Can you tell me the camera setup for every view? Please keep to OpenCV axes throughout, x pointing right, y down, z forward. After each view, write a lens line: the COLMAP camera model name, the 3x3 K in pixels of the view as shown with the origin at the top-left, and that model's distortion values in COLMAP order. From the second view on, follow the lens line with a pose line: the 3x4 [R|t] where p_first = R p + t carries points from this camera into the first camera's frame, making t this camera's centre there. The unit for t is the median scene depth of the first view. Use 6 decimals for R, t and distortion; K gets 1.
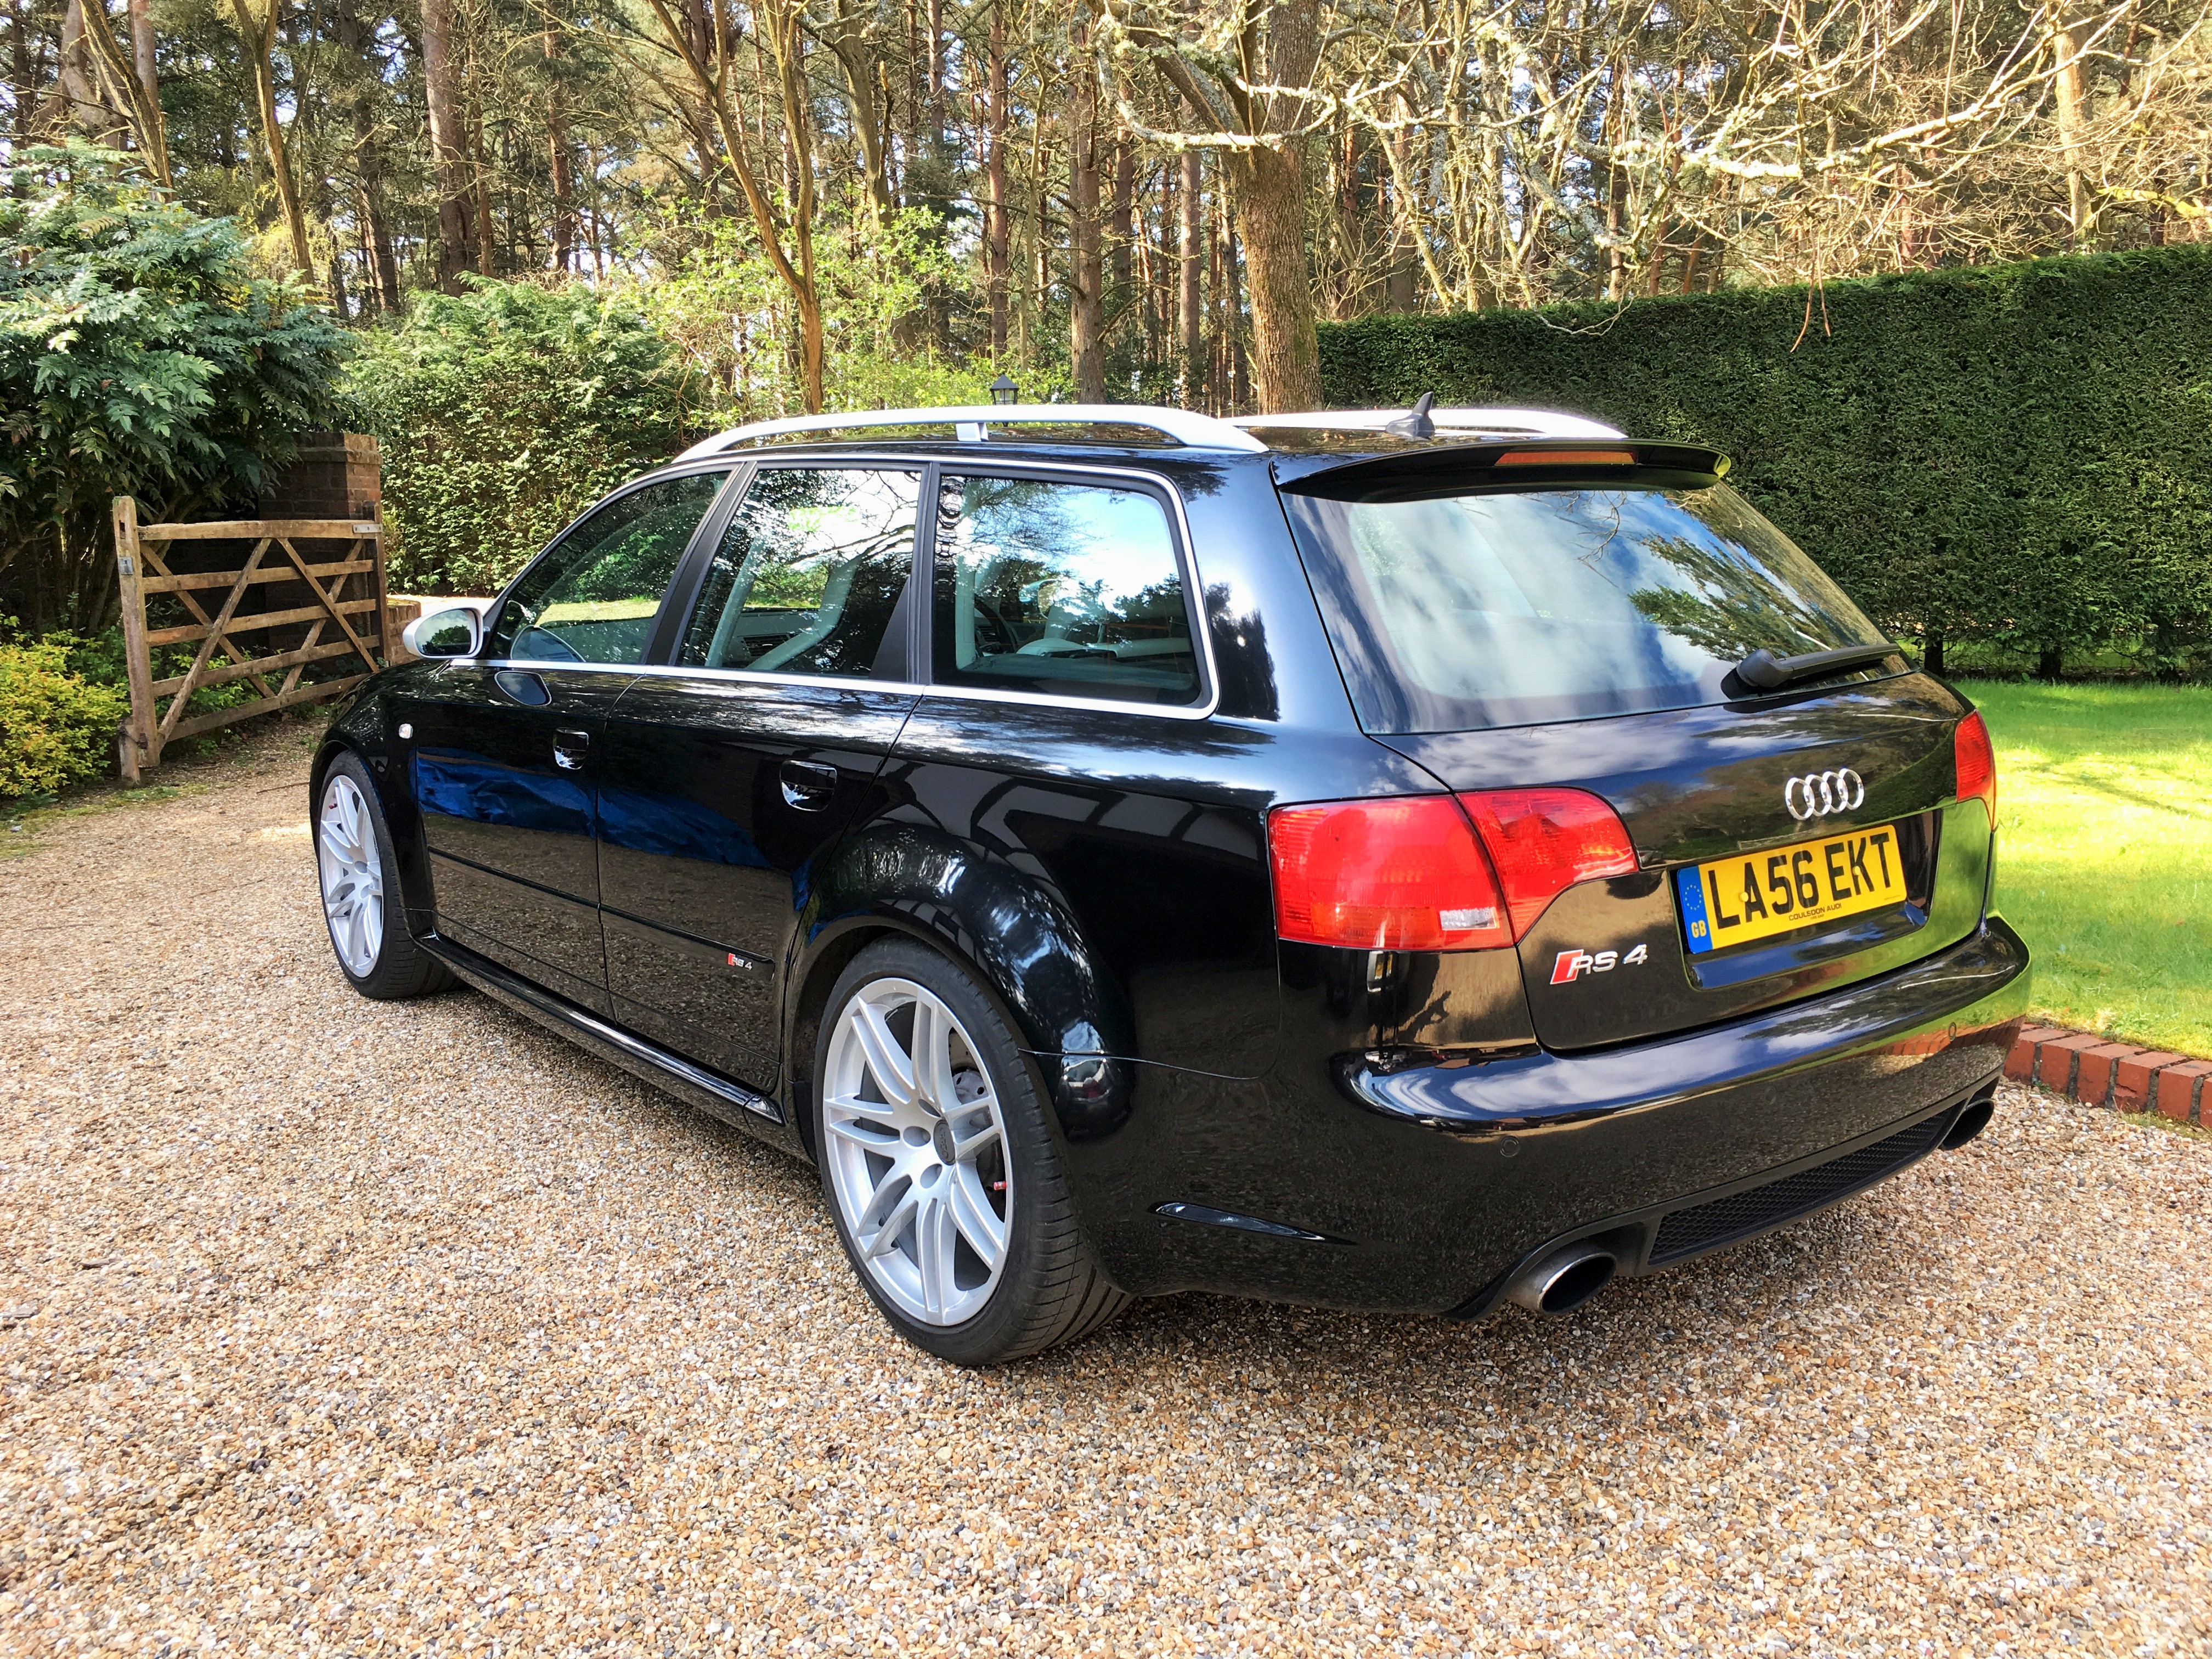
lens RADIAL K [[1882.4, 0, 1117.1], [0, 1882.4, 848.4], [0, 0, 1]] dist [0.063527, -0.075968]
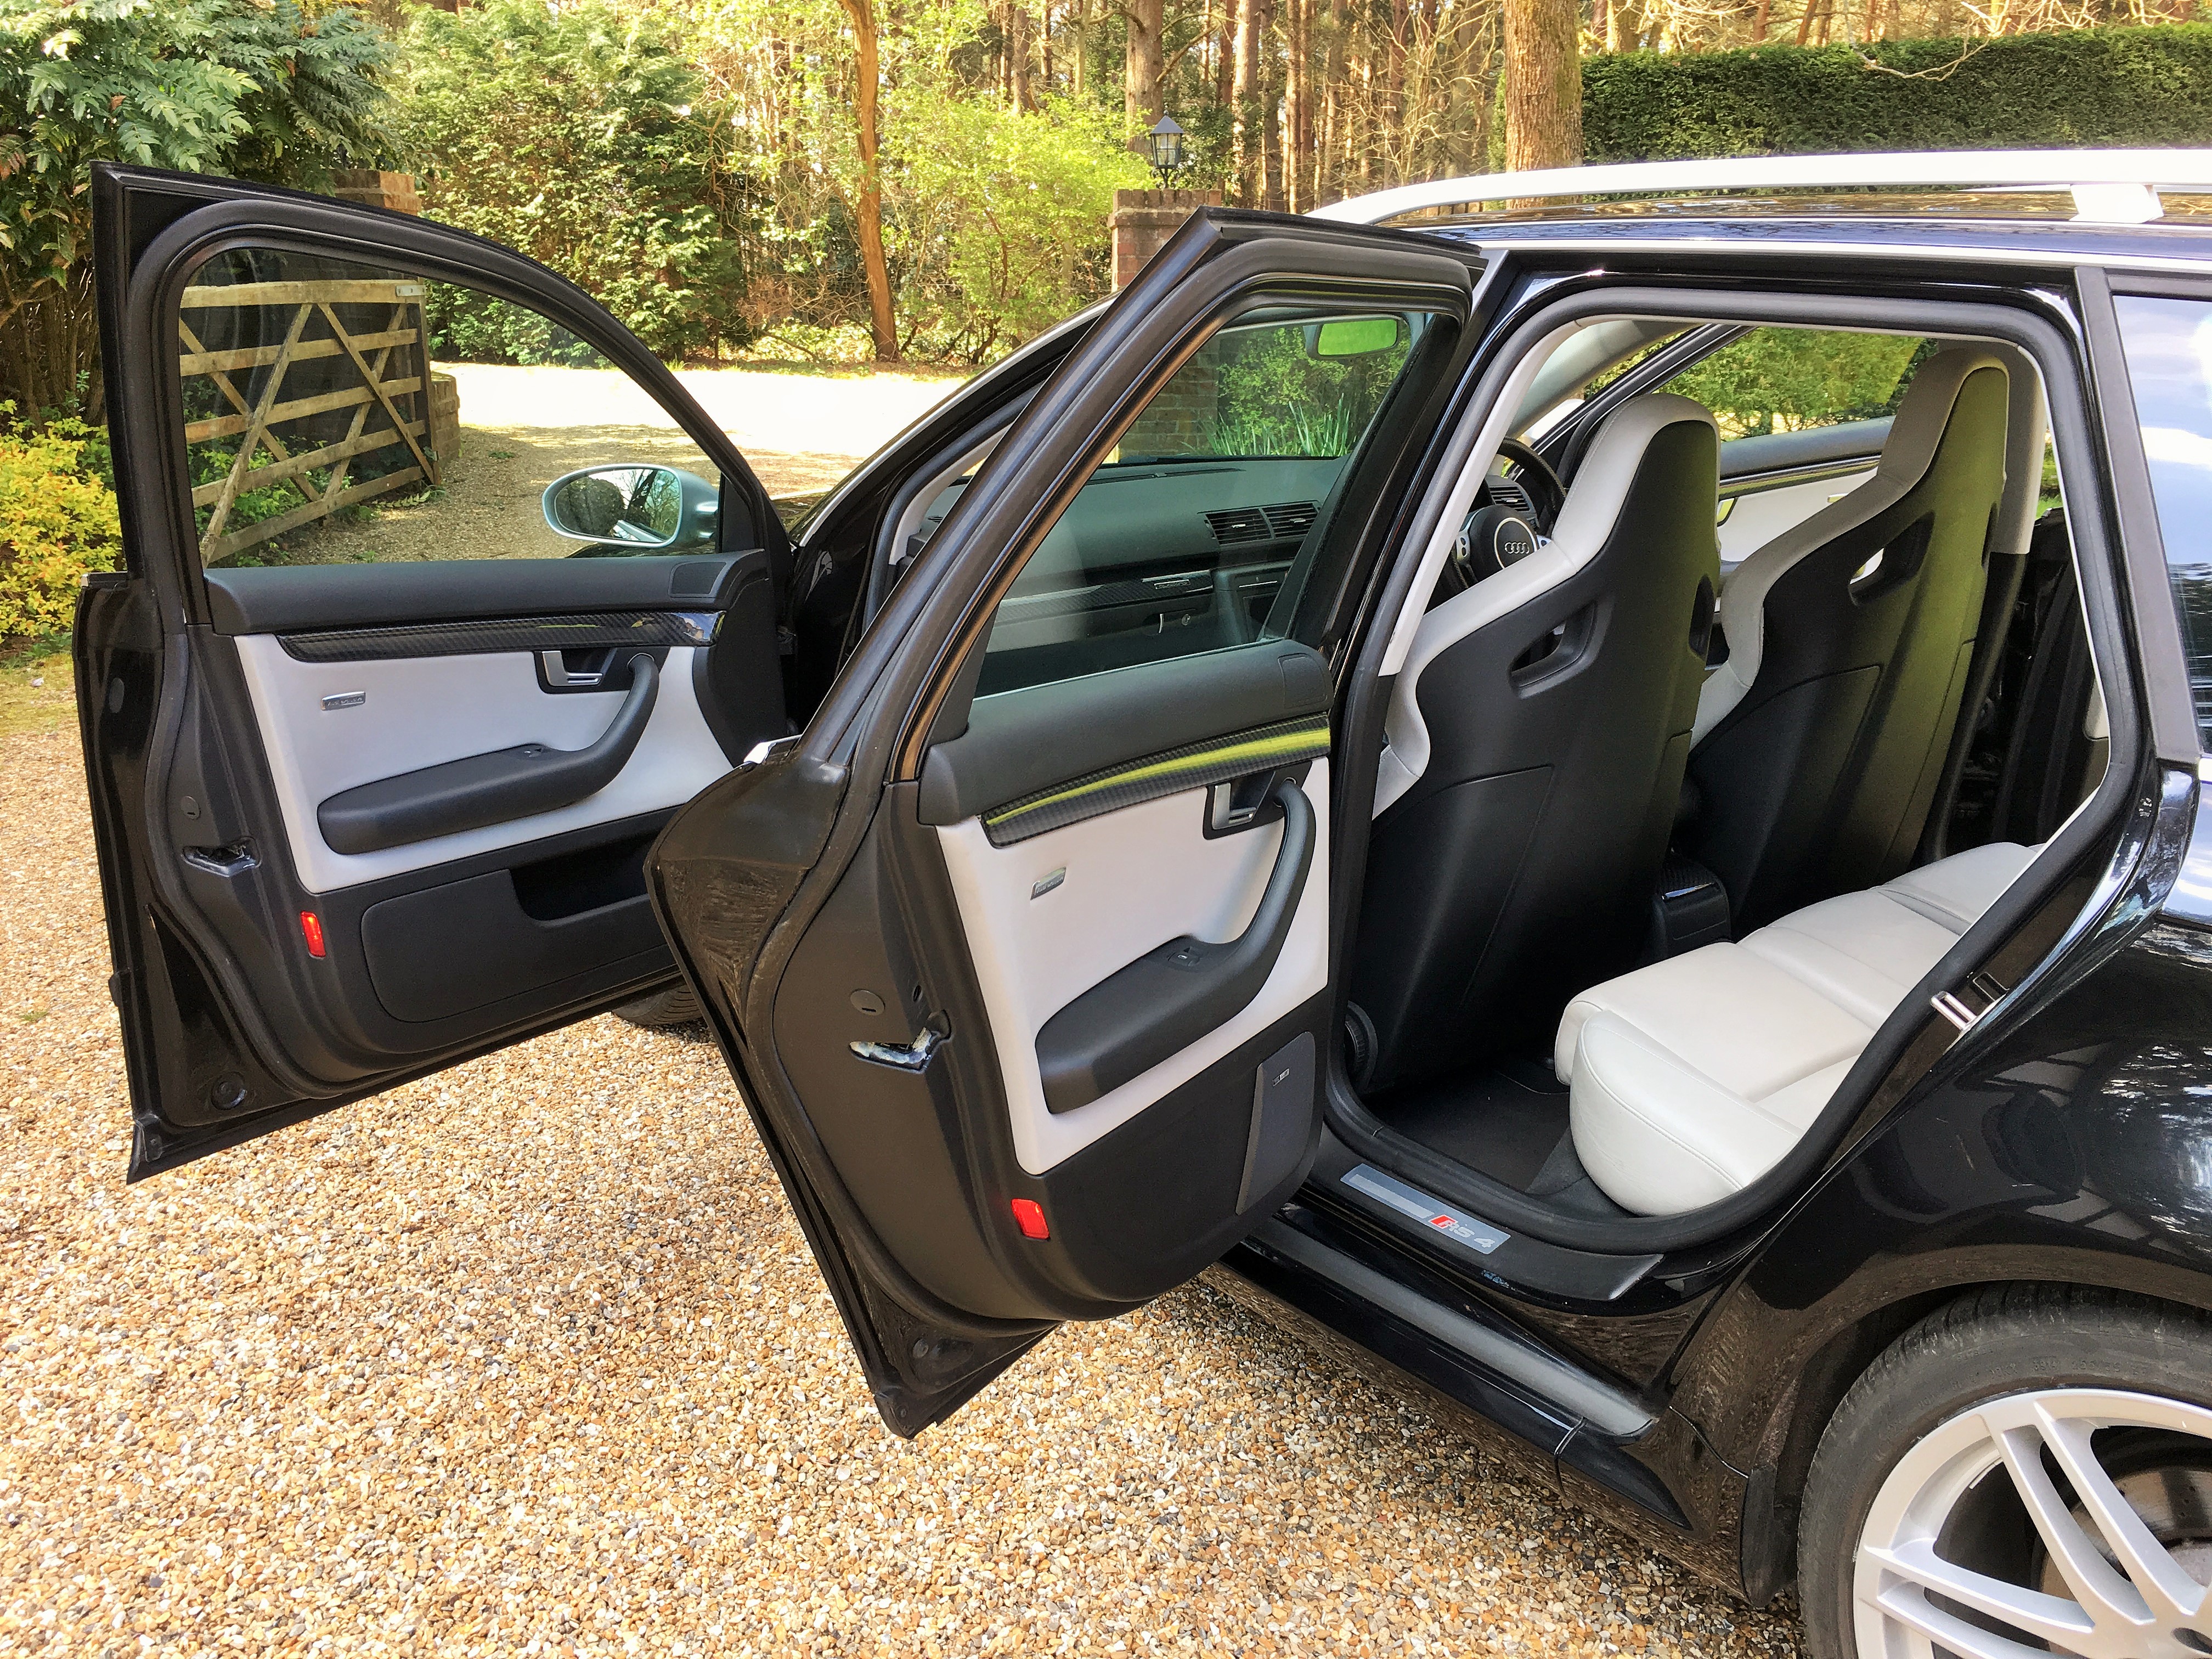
lens RADIAL K [[1882.4, 0, 1084.5], [0, 1882.4, 829.3], [0, 0, 1]] dist [0.063527, -0.075968]
pose [[0.999757, 0.018945, 0.011243, -0.109381], [-0.020073, 0.993658, 0.110642, -0.033089], [-0.009076, -0.110841, 0.993797, 0.148186]]
